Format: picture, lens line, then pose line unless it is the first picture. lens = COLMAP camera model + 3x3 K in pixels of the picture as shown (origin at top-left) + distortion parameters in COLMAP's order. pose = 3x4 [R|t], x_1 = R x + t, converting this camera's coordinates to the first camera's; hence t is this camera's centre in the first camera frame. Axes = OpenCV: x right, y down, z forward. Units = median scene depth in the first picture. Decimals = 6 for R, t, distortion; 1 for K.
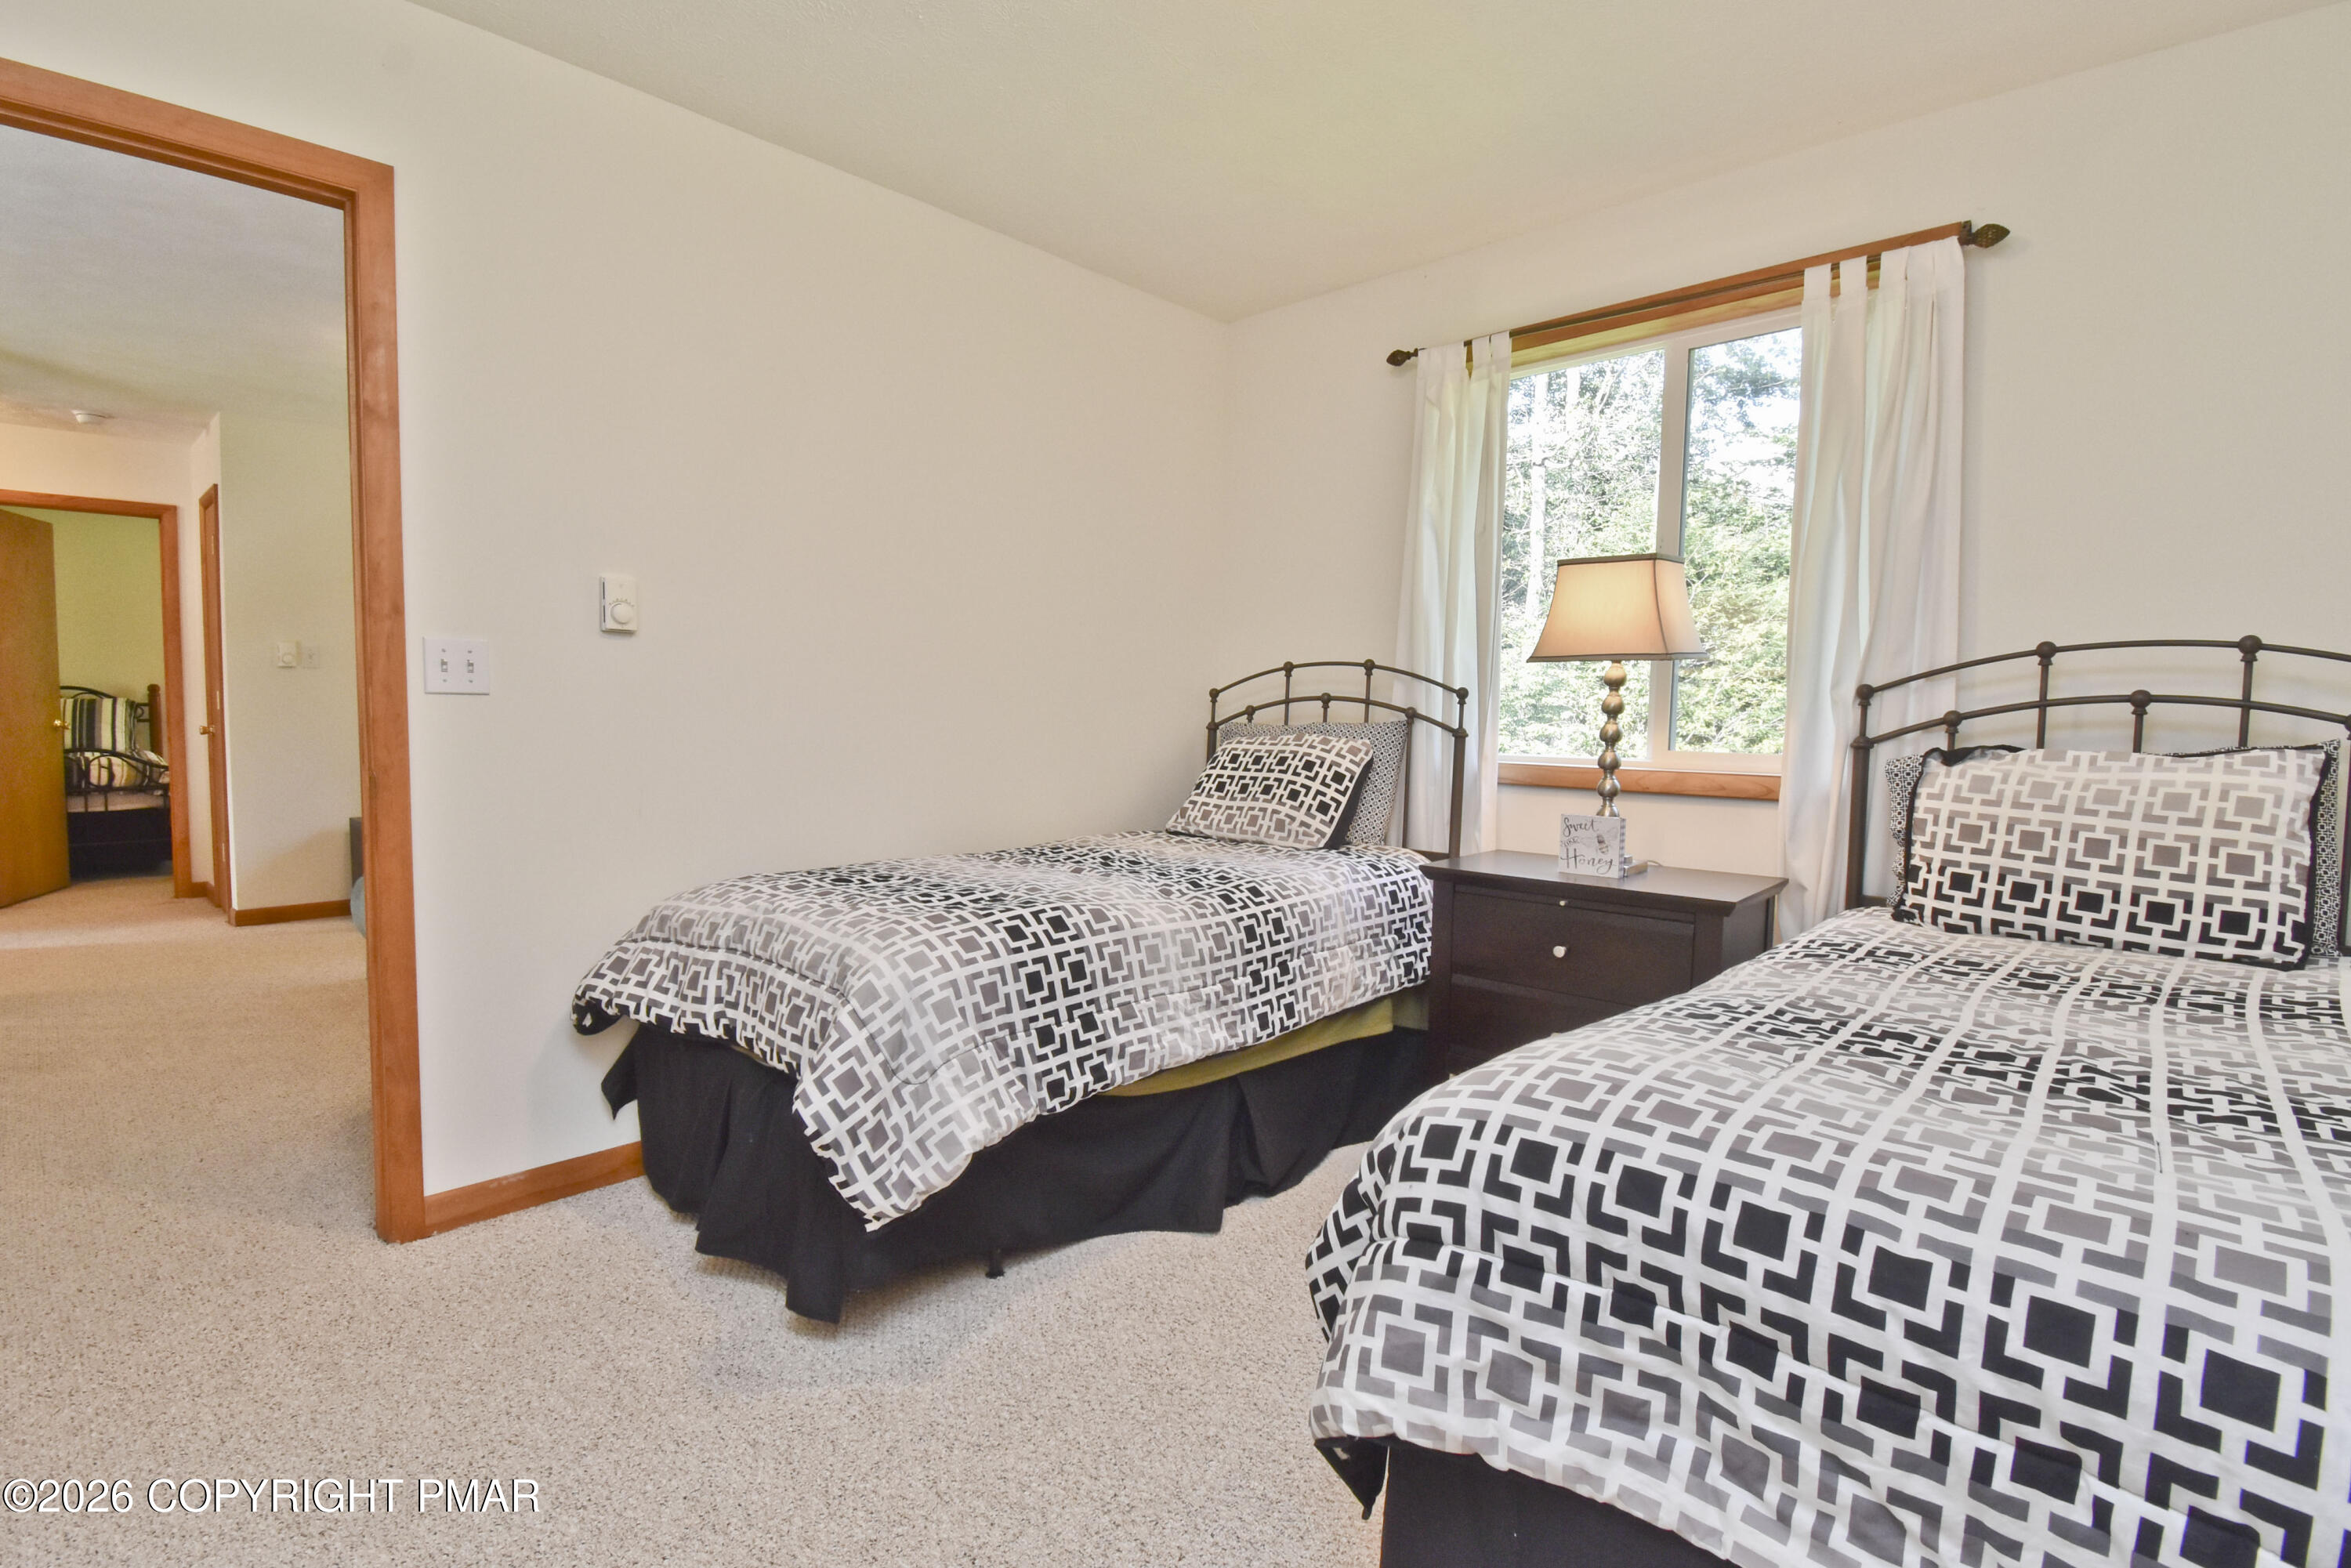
lens RADIAL K [[1145.7, 0, 1170.5], [0, 1145.7, 766.6], [0, 0, 1]] dist [0.016668, -0.000076]
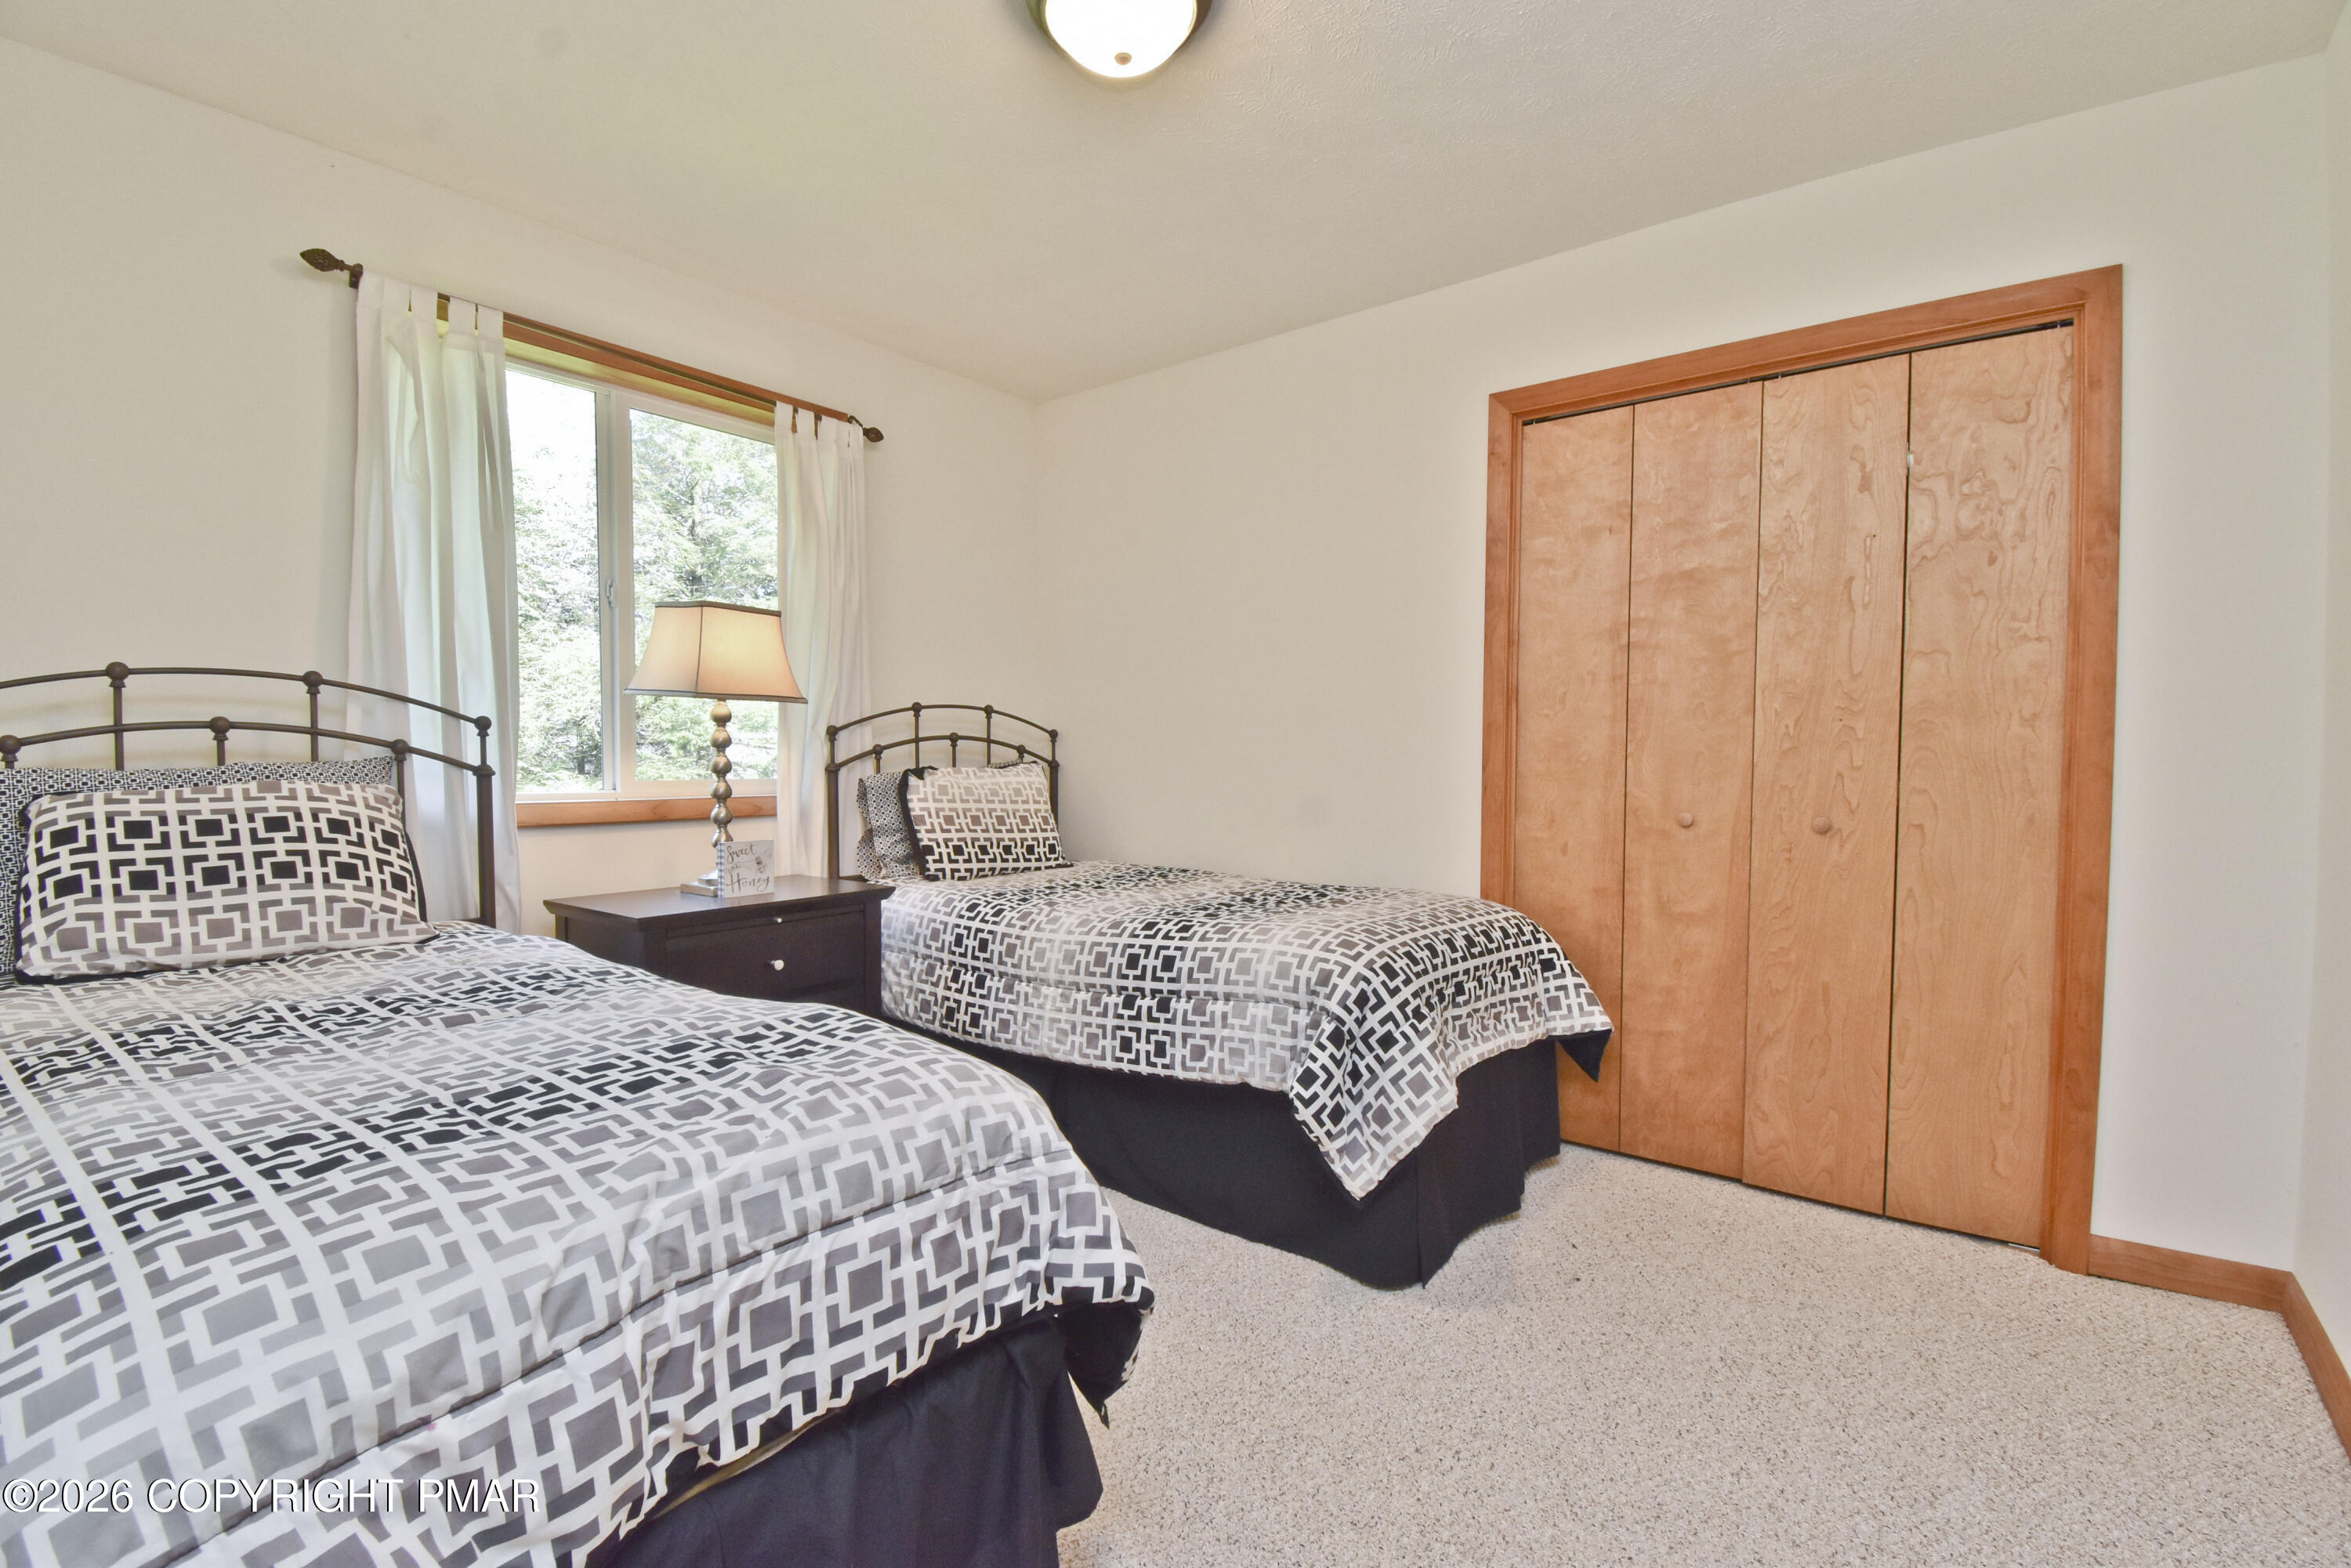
lens RADIAL K [[1040.3, 0, 1175.5], [0, 1040.3, 784.0], [0, 0, 1]] dist [0.014190, -0.022177]
pose [[-0.095214, -0.043864, 0.994490, -0.654411], [0.041465, 0.997987, 0.047988, -0.041673], [-0.994593, 0.045806, -0.093203, 0.675964]]
